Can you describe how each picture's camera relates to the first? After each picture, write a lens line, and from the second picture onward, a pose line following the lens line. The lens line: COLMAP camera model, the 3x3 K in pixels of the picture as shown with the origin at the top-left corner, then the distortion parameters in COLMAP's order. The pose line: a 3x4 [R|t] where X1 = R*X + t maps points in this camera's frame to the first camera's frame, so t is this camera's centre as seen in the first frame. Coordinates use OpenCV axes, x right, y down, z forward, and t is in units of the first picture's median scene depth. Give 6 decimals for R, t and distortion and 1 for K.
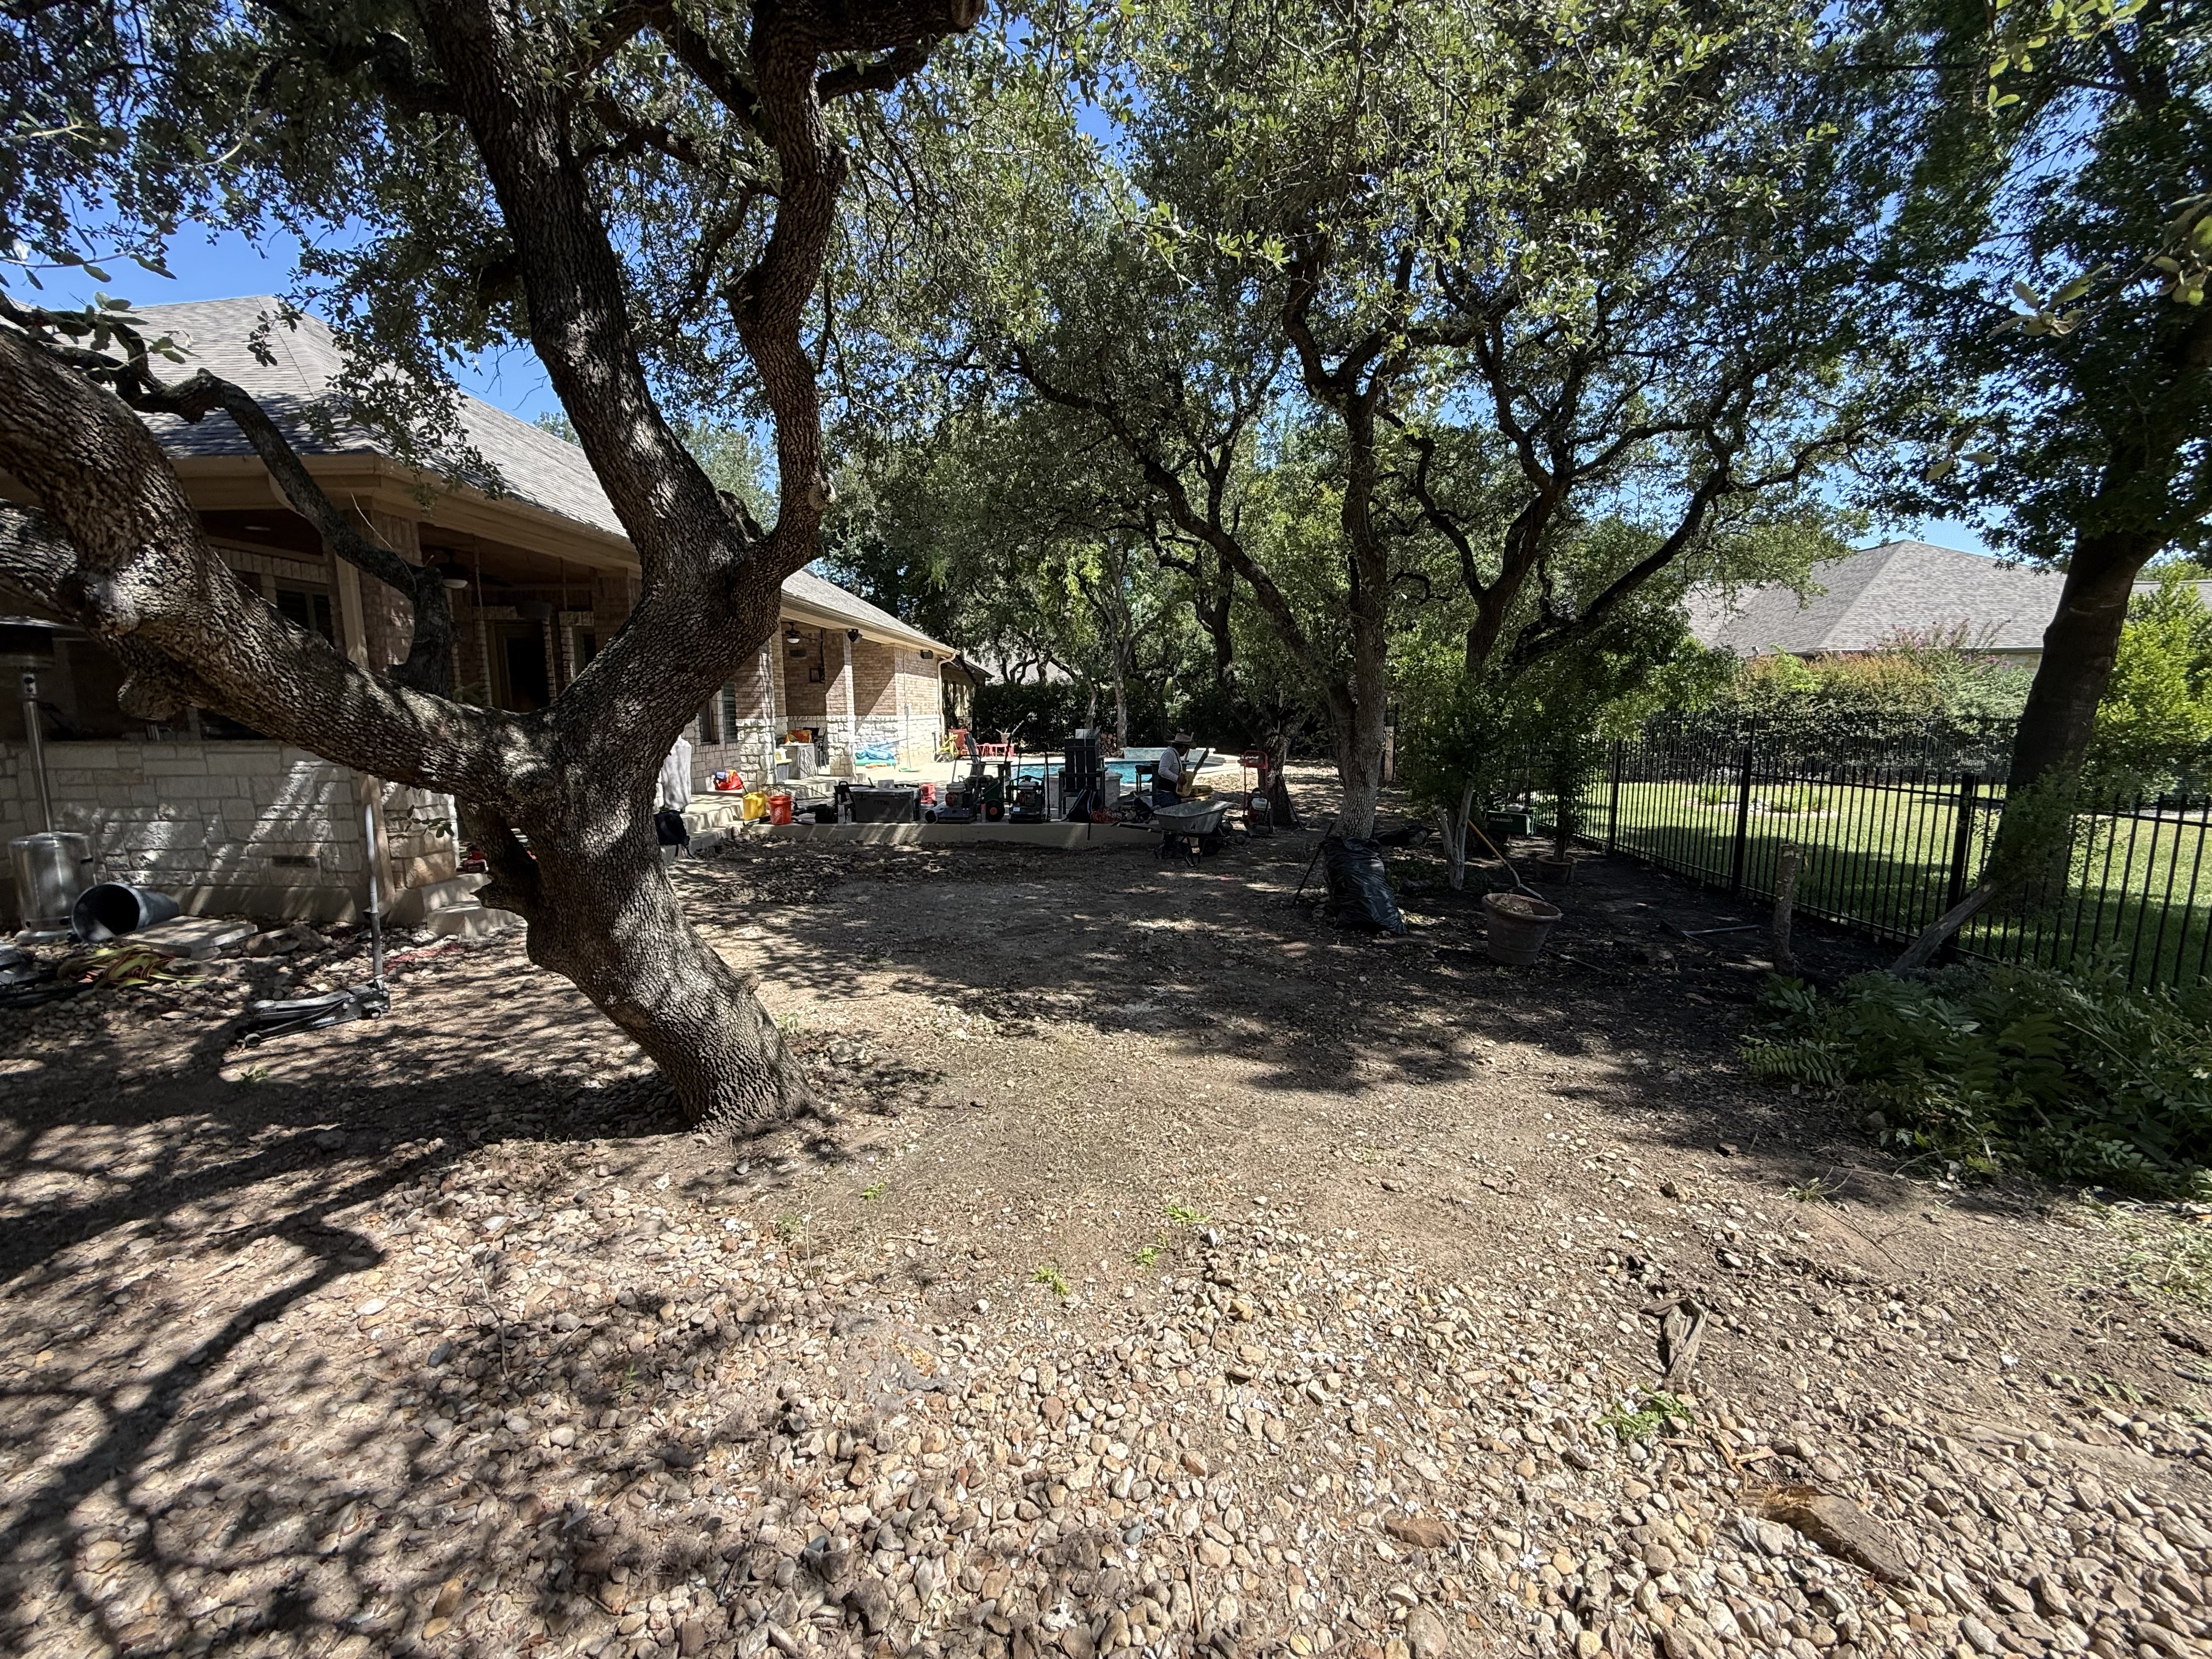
lens RADIAL K [[887.3, 0, 1115.1], [0, 887.3, 829.4], [0, 0, 1]] dist [0.003207, 0.000898]
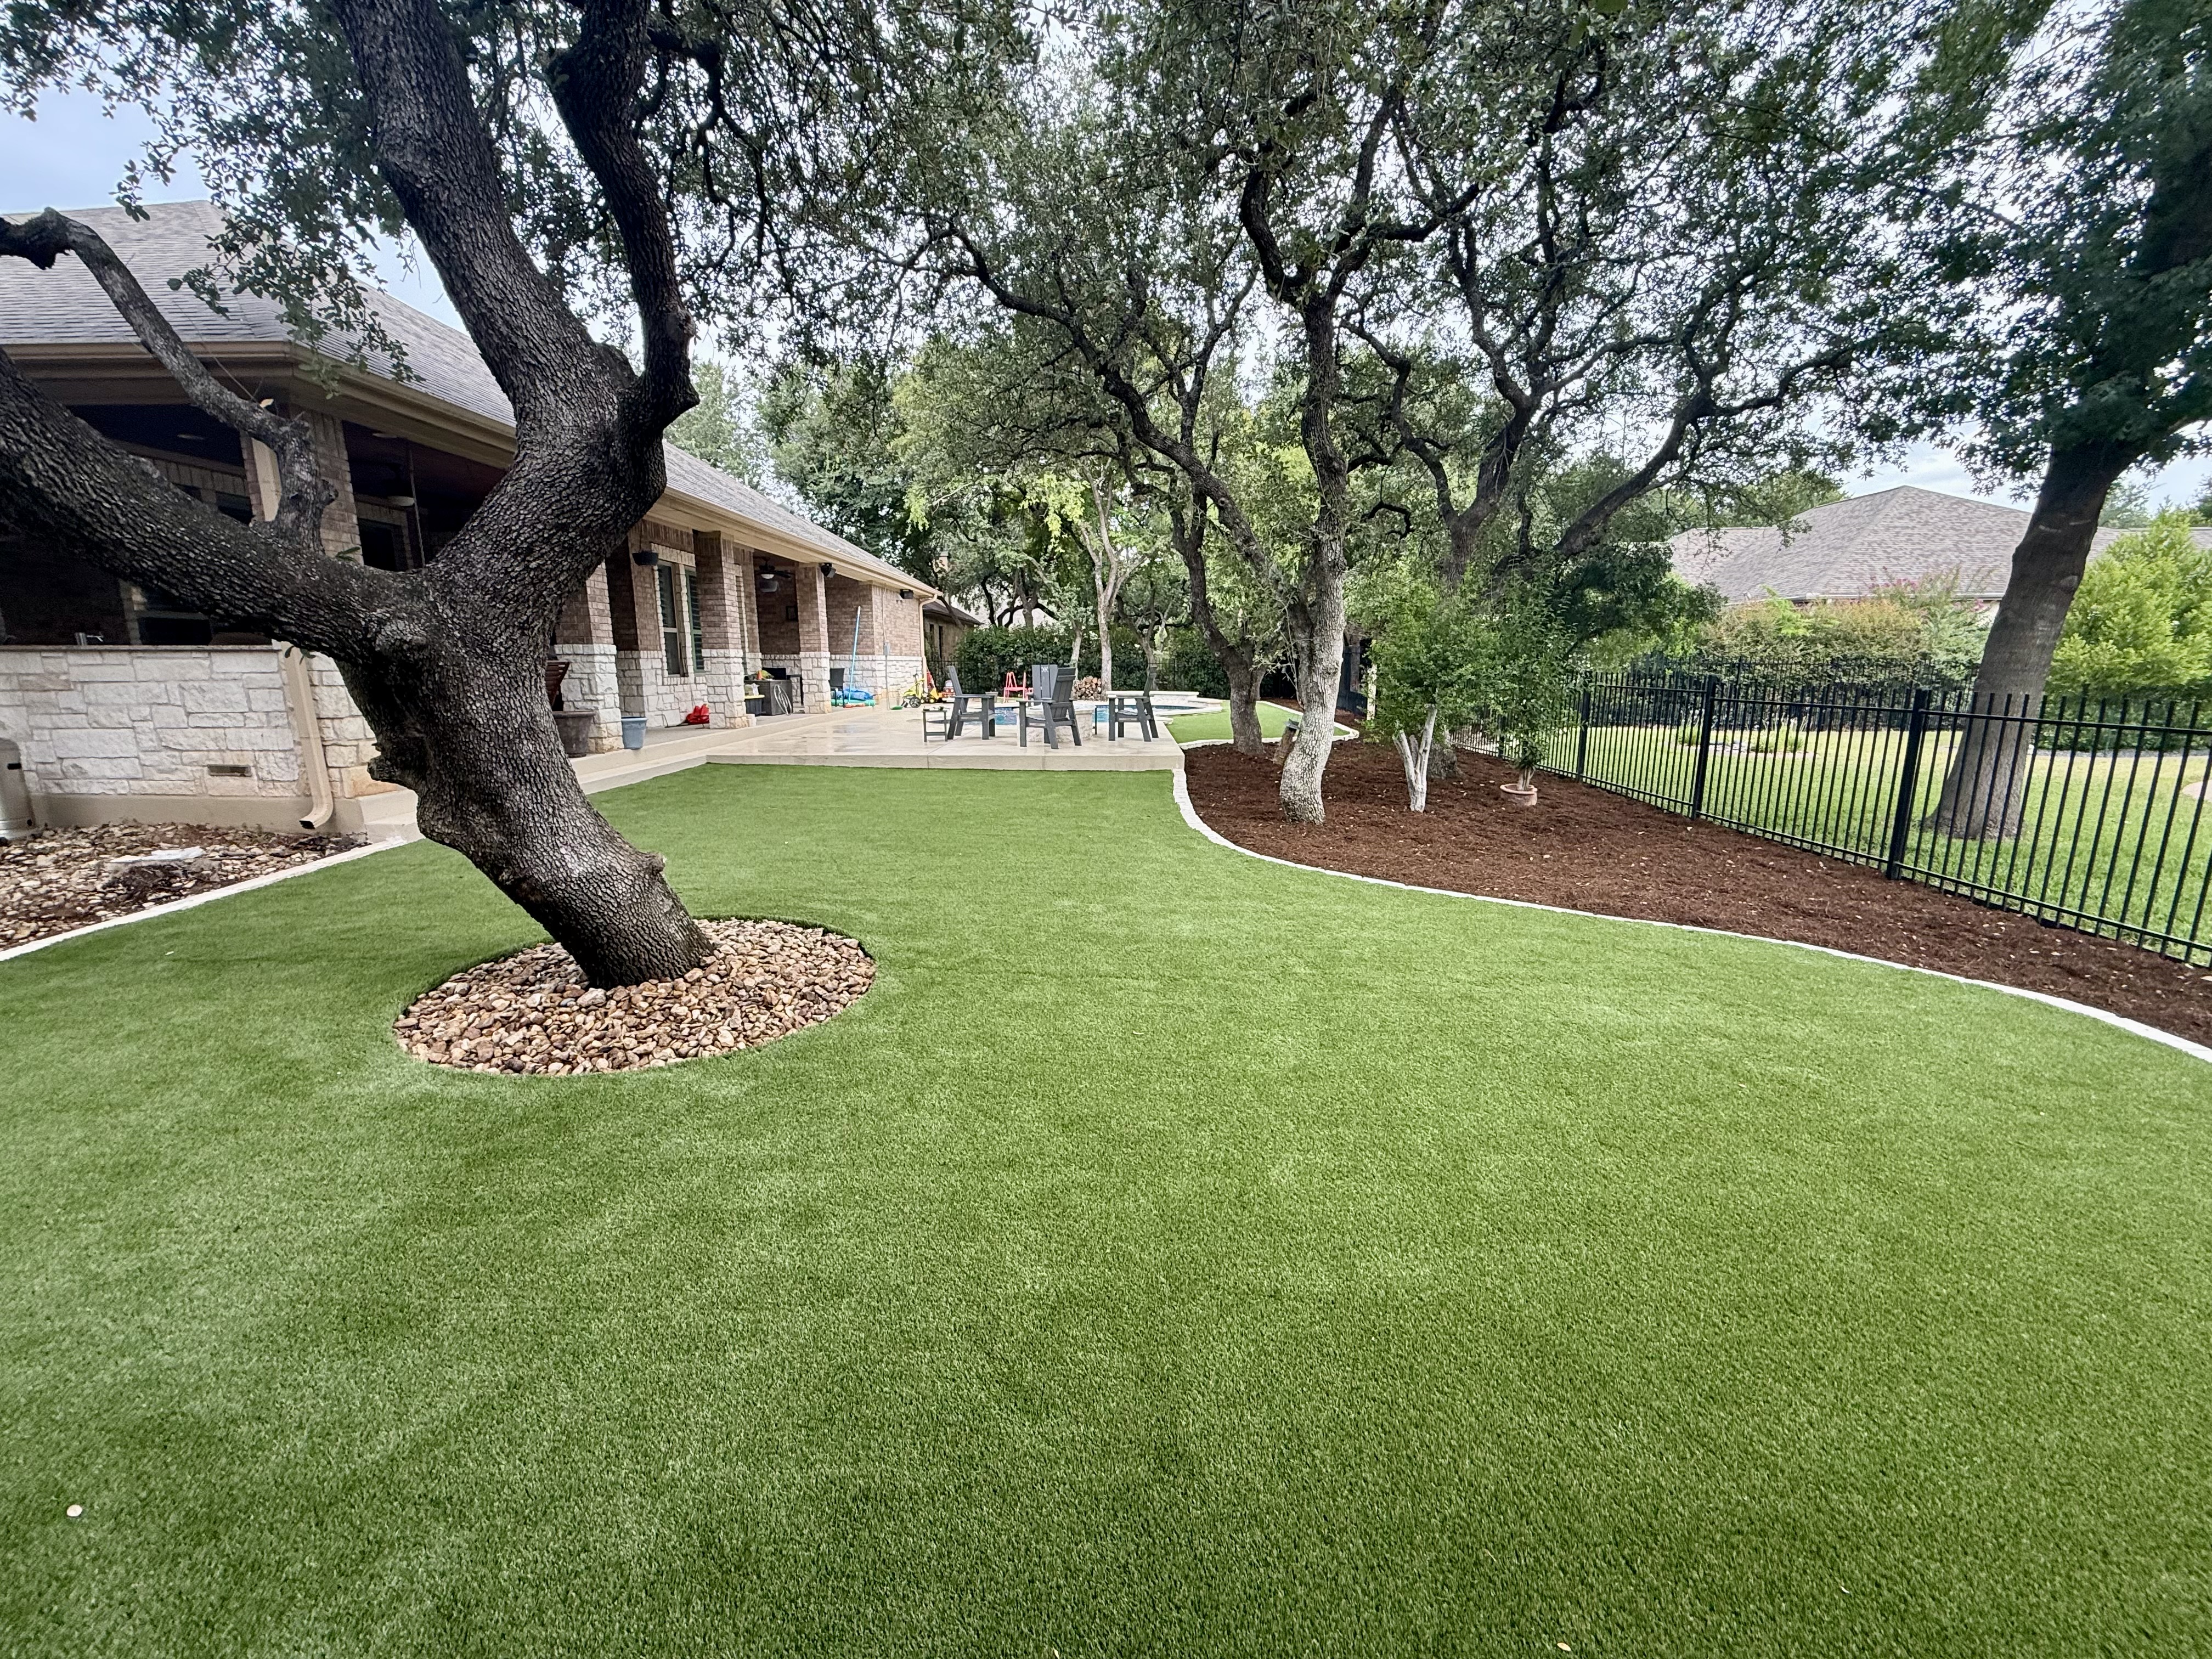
lens RADIAL K [[887.3, 0, 1109.3], [0, 887.3, 824.2], [0, 0, 1]] dist [0.003207, 0.000898]
pose [[0.999981, 0.004198, 0.004489, 0.023806], [-0.004415, 0.998767, 0.049450, 0.020401], [-0.004276, -0.049469, 0.998767, 0.002948]]
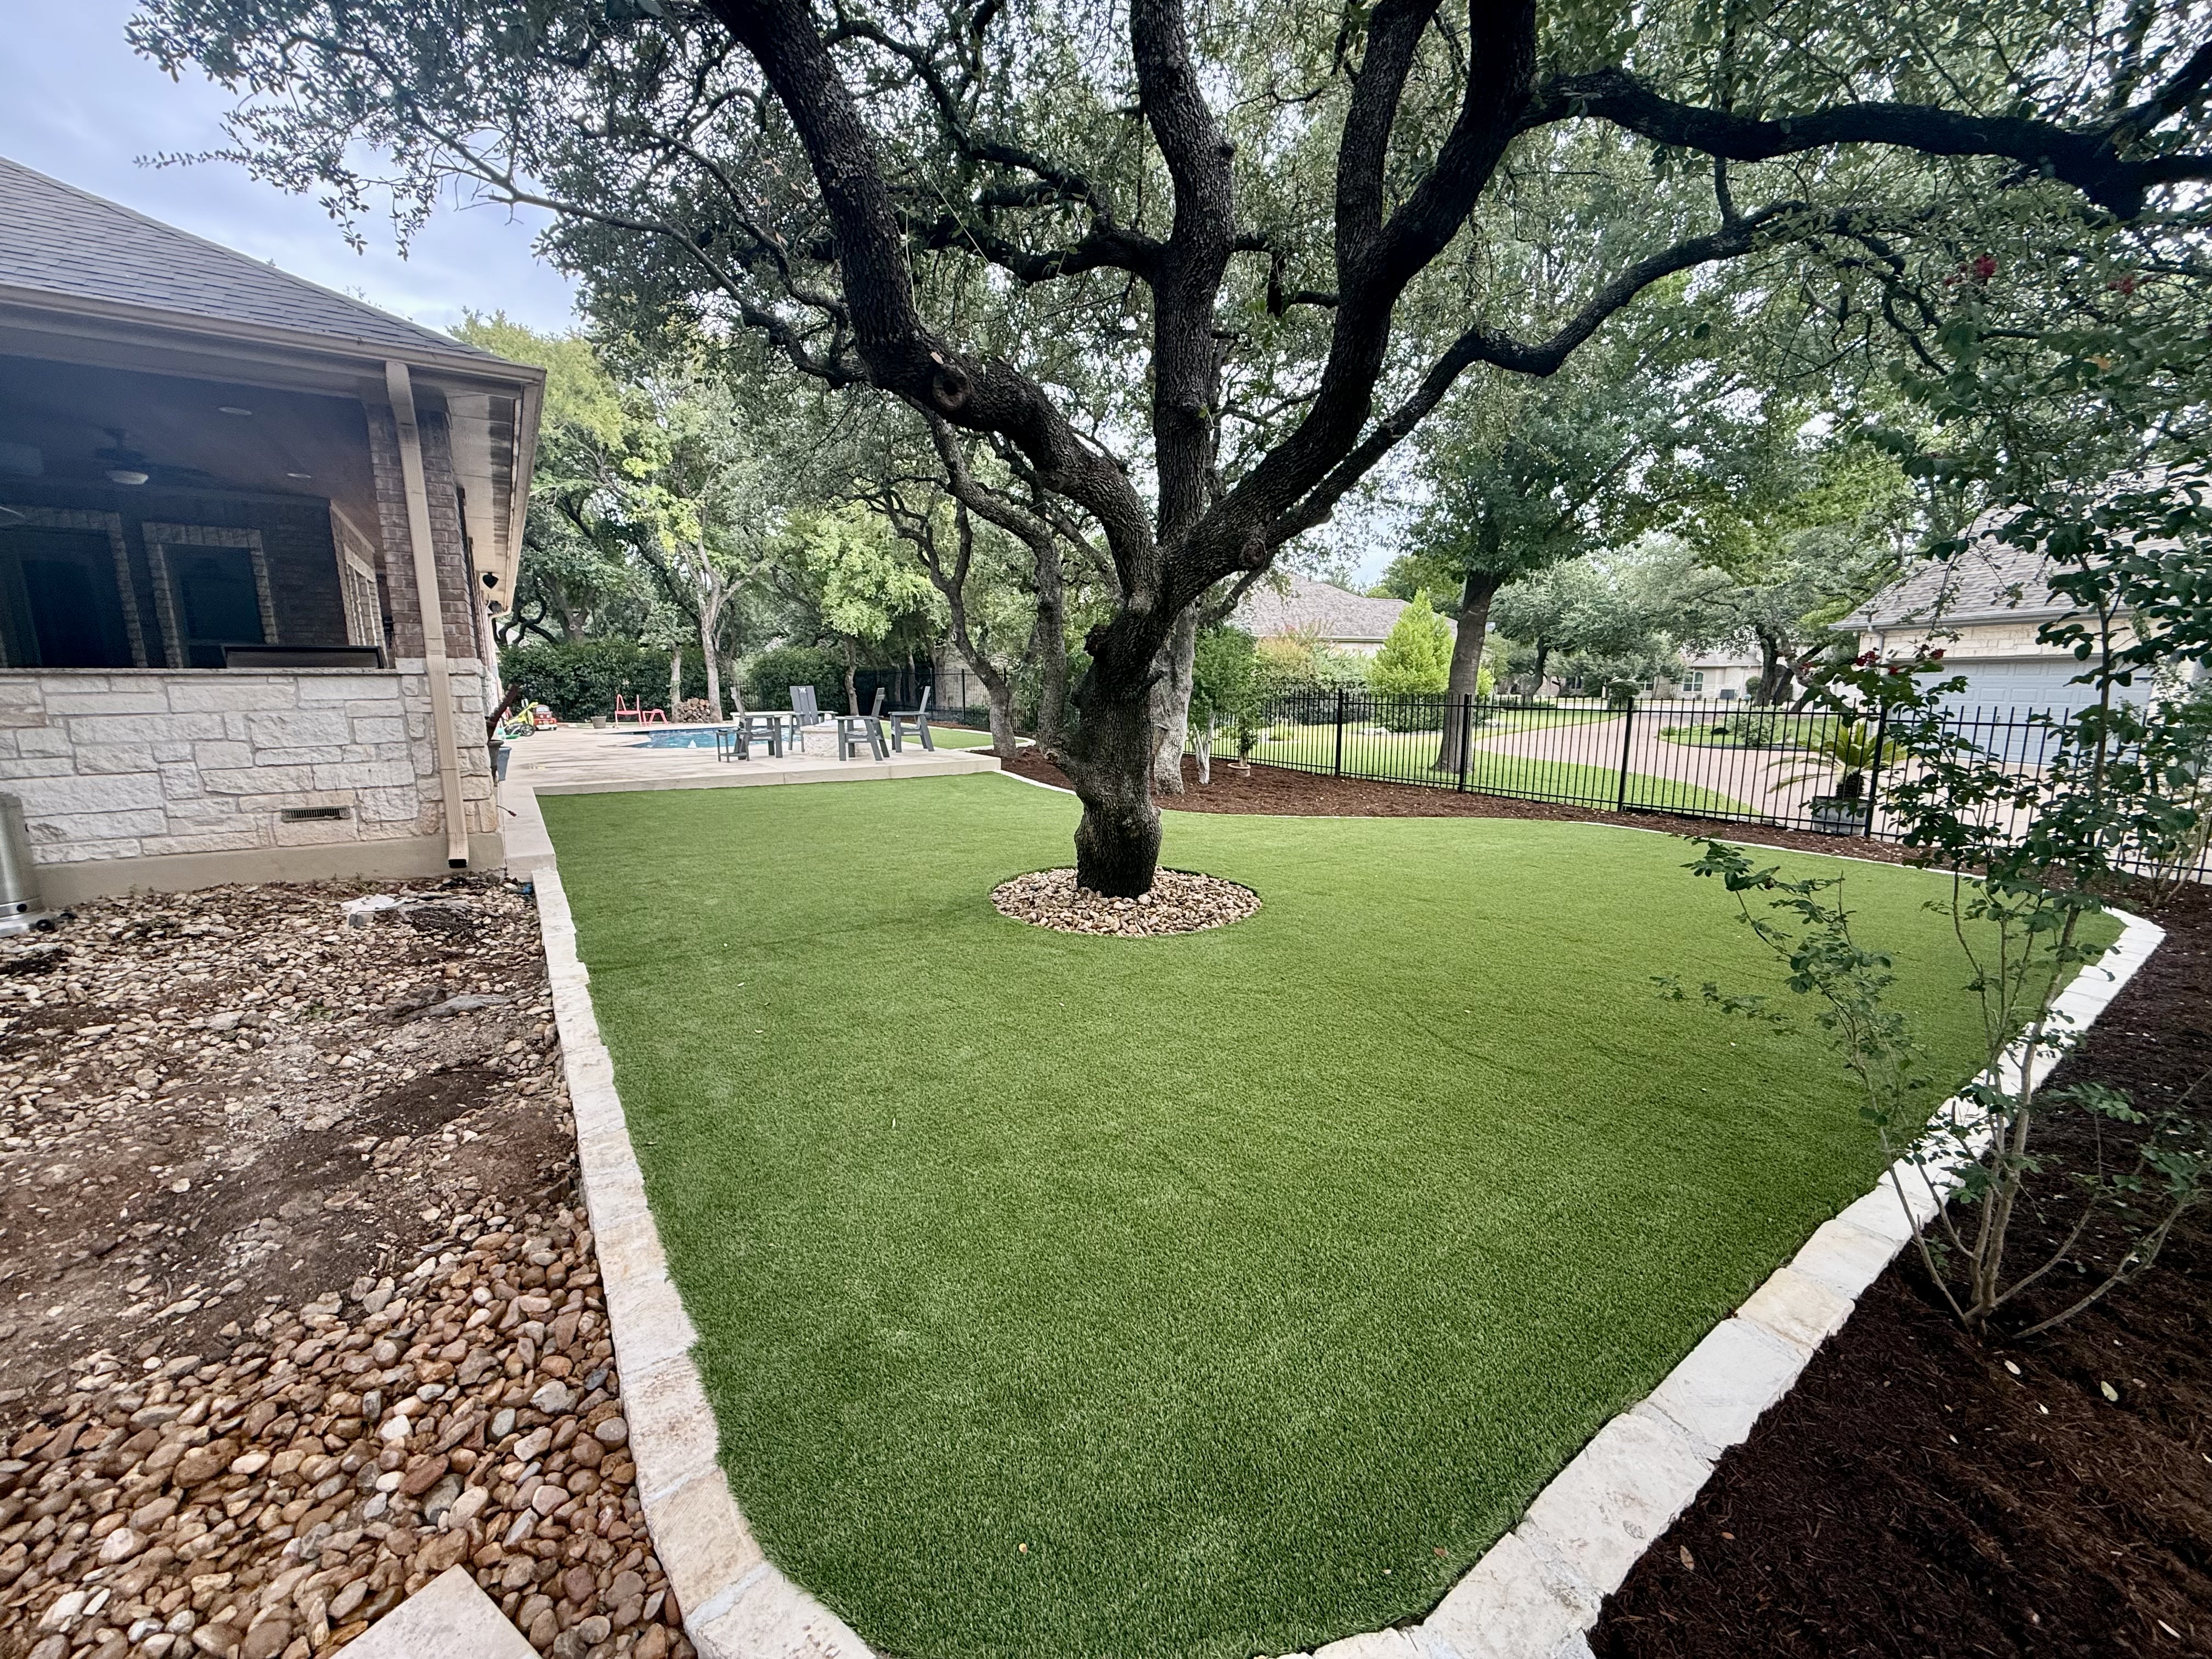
lens RADIAL K [[887.3, 0, 1102.5], [0, 887.3, 824.0], [0, 0, 1]] dist [0.003207, 0.000898]
pose [[0.812783, -0.092048, 0.575249, -0.649832], [0.077194, 0.995748, 0.050266, 0.034684], [-0.577430, 0.003550, 0.816432, -0.096622]]
